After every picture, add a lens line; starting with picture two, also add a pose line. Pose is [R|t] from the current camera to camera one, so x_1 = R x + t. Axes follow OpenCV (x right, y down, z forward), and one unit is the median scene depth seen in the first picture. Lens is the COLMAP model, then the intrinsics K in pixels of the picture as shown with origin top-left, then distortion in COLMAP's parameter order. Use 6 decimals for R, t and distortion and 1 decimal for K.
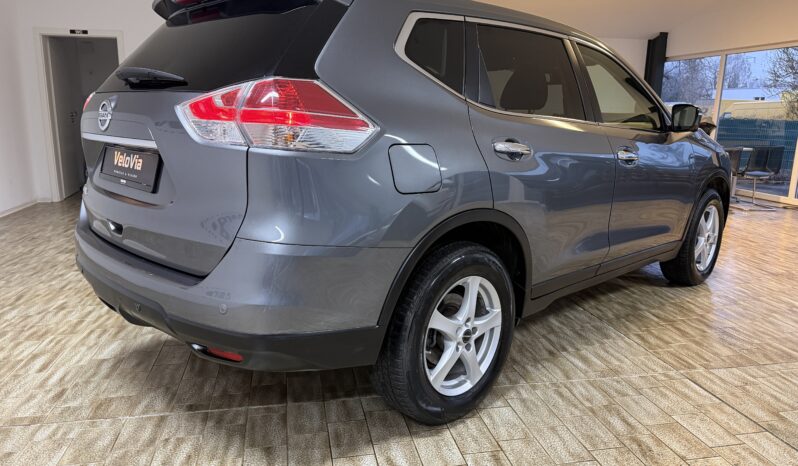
lens RADIAL K [[572.1, 0, 399.0], [0, 572.1, 233.0], [0, 0, 1]] dist [0.006995, -0.004506]
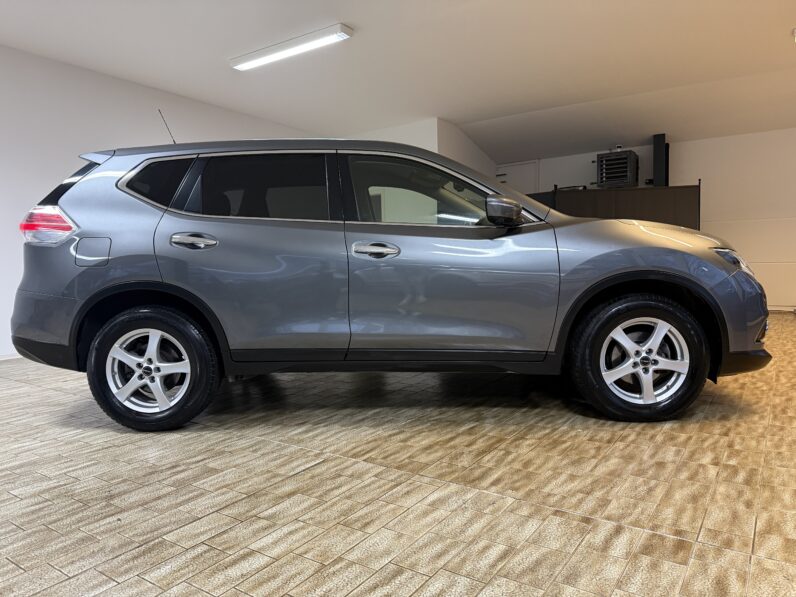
lens RADIAL K [[556.7, 0, 398.0], [0, 556.7, 298.5], [0, 0, 1]] dist [0.074020, -0.076483]
pose [[0.686113, 0.014300, -0.727354, 1.384386], [-0.108507, 0.990635, -0.082879, 0.040319], [0.719358, 0.135787, 0.681239, 0.393063]]
